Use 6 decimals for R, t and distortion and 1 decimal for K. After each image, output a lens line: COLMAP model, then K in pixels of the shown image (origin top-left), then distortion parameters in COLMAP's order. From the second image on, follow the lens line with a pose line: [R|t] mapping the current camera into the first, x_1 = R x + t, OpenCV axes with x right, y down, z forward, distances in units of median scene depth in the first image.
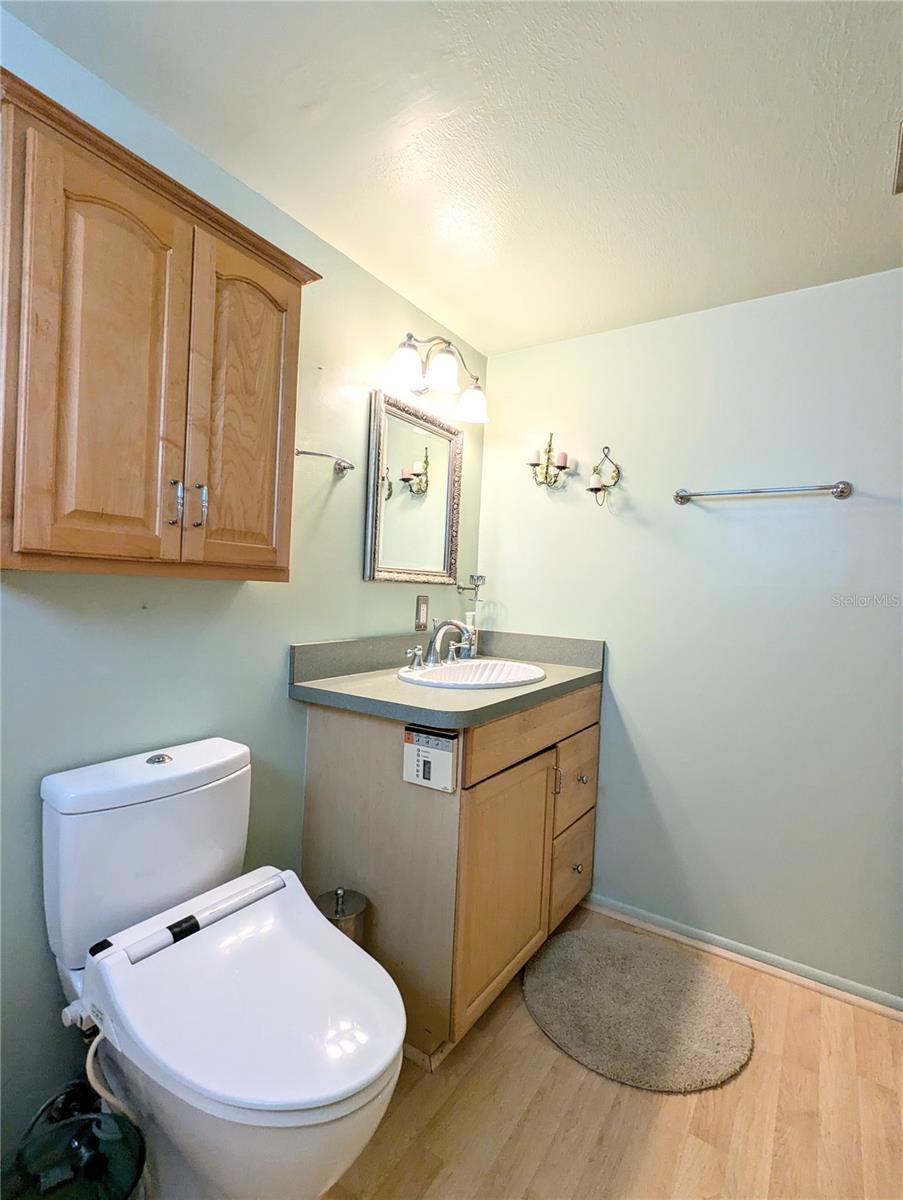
lens RADIAL K [[567.4, 0, 451.5], [0, 567.4, 600.0], [0, 0, 1]] dist [-0.004259, 0.000001]
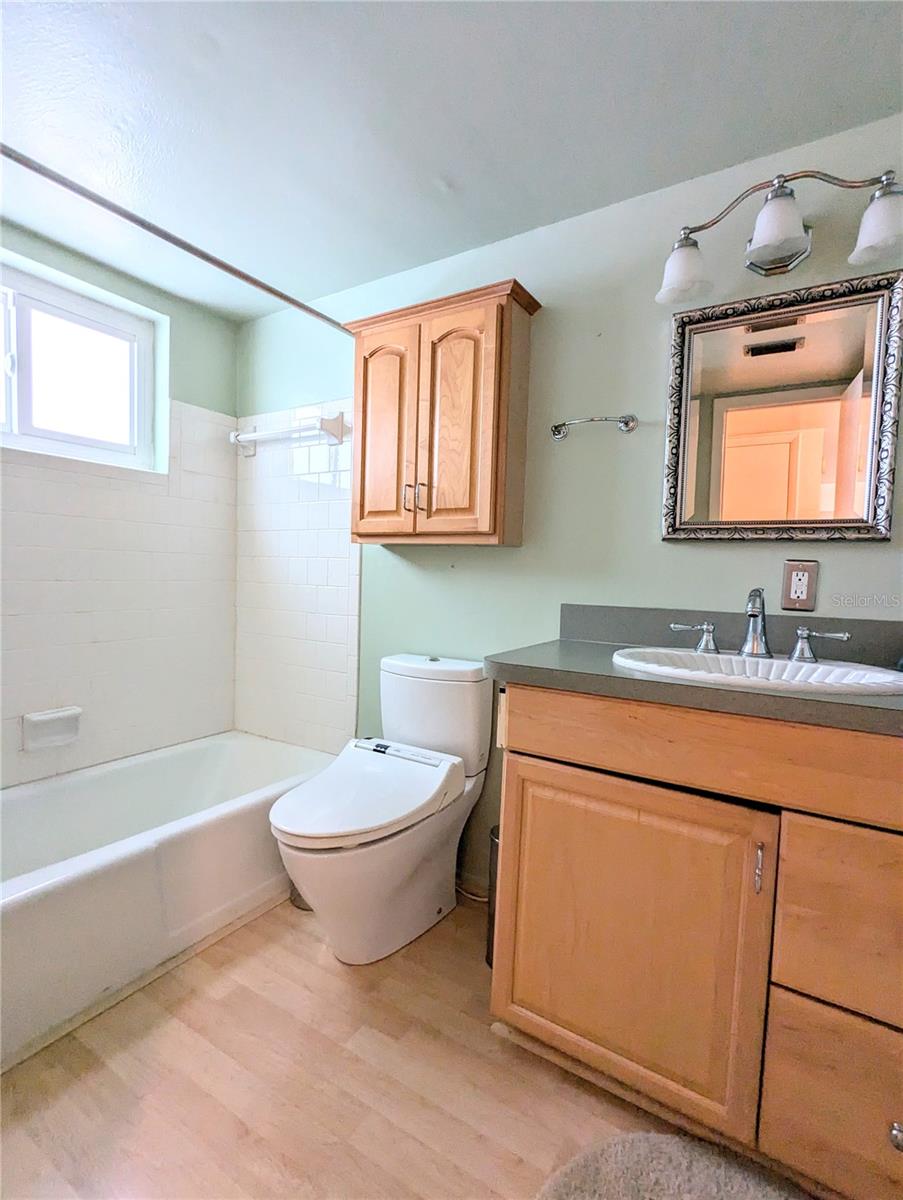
lens RADIAL K [[567.4, 0, 451.5], [0, 567.4, 600.0], [0, 0, 1]] dist [-0.004259, 0.000001]
pose [[0.050946, 0.011360, -0.998637, 1.015547], [-0.050467, 0.998687, 0.008786, 0.090377], [0.997426, 0.049951, 0.051452, 0.921671]]
